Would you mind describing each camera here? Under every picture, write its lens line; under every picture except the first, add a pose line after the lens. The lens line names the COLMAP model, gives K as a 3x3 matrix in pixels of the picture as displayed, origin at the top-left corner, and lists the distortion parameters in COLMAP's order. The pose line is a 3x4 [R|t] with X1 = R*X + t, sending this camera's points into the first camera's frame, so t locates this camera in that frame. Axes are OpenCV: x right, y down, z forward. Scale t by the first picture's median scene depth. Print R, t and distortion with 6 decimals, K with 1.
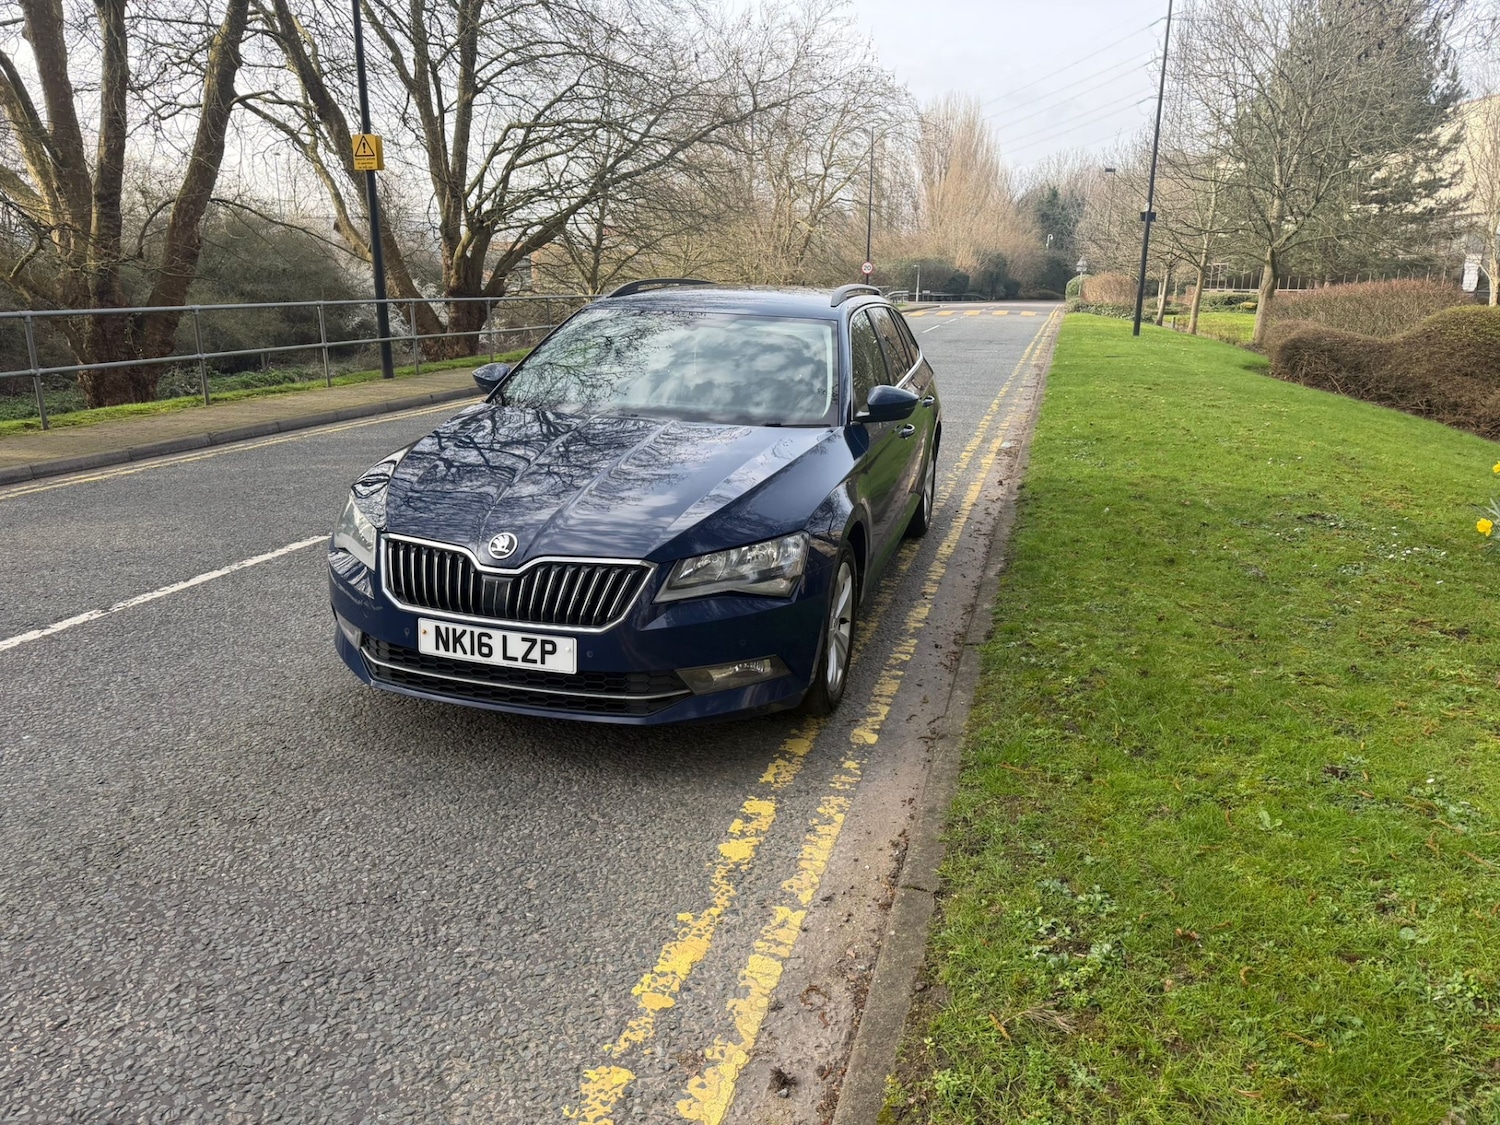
lens RADIAL K [[1056.2, 0, 750.0], [0, 1056.2, 562.5], [0, 0, 1]] dist [0.053487, -0.084757]
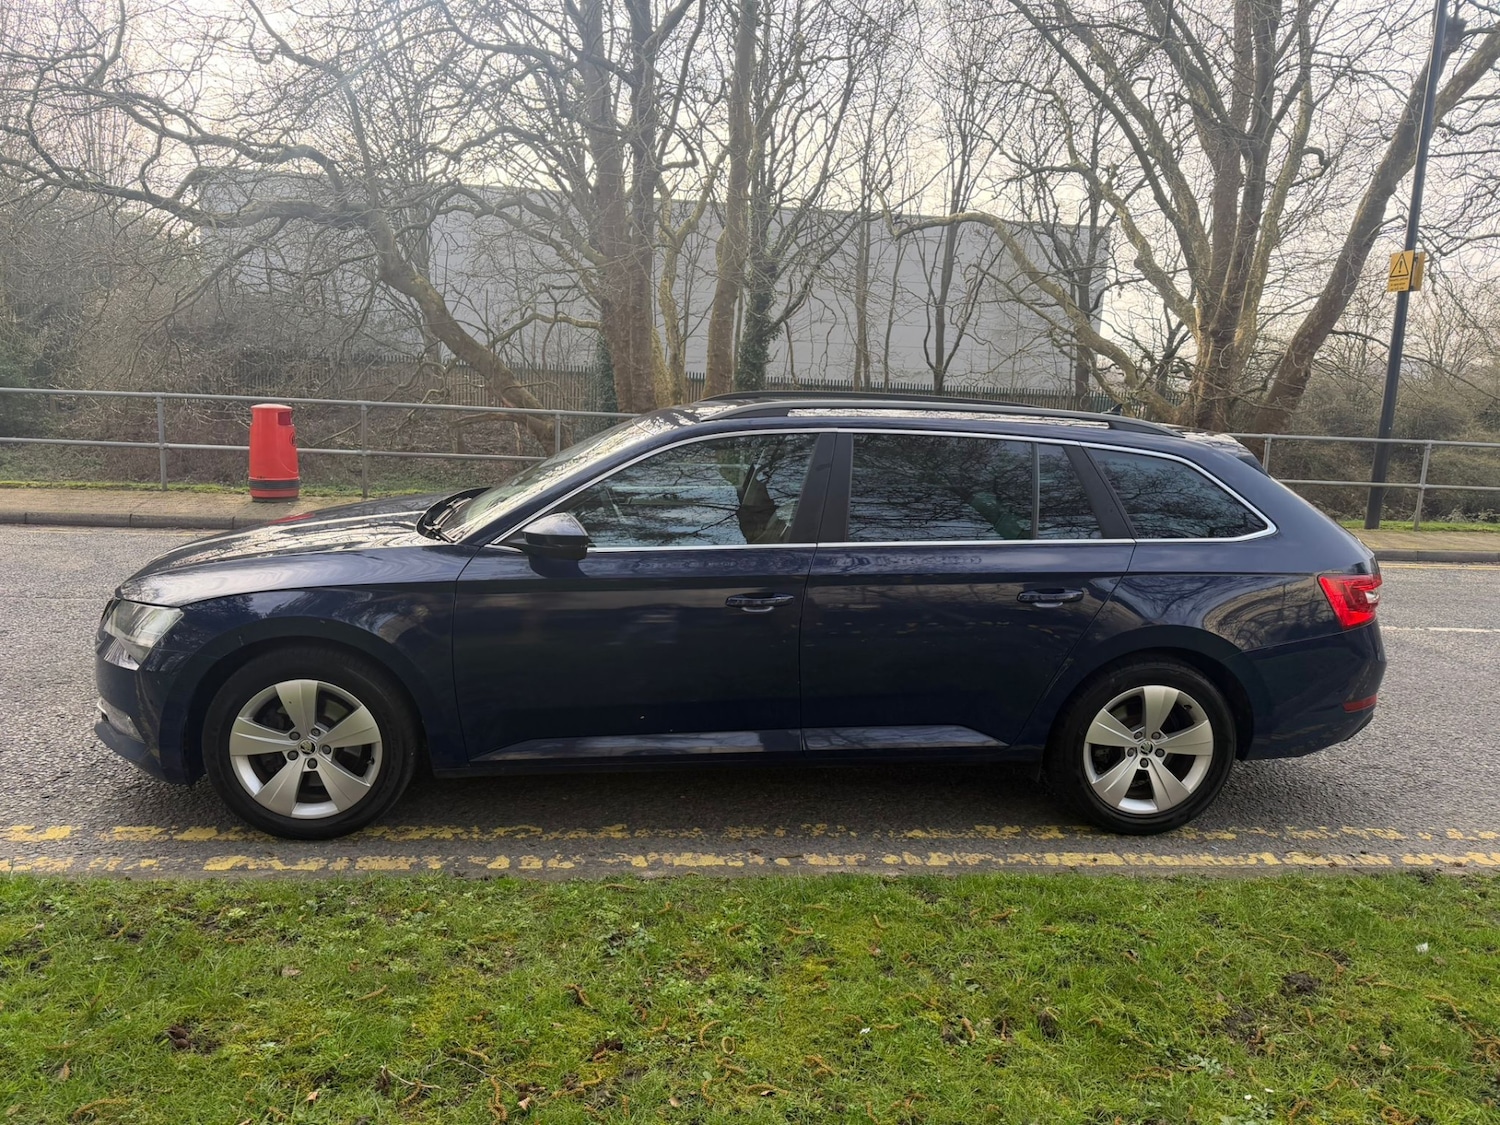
lens RADIAL K [[1056.2, 0, 750.0], [0, 1056.2, 562.5], [0, 0, 1]] dist [0.053487, -0.084757]
pose [[0.361693, 0.161470, -0.918208, 1.081687], [-0.278352, 0.958669, 0.058939, -0.261148], [0.889774, 0.234267, 0.391690, 1.015445]]
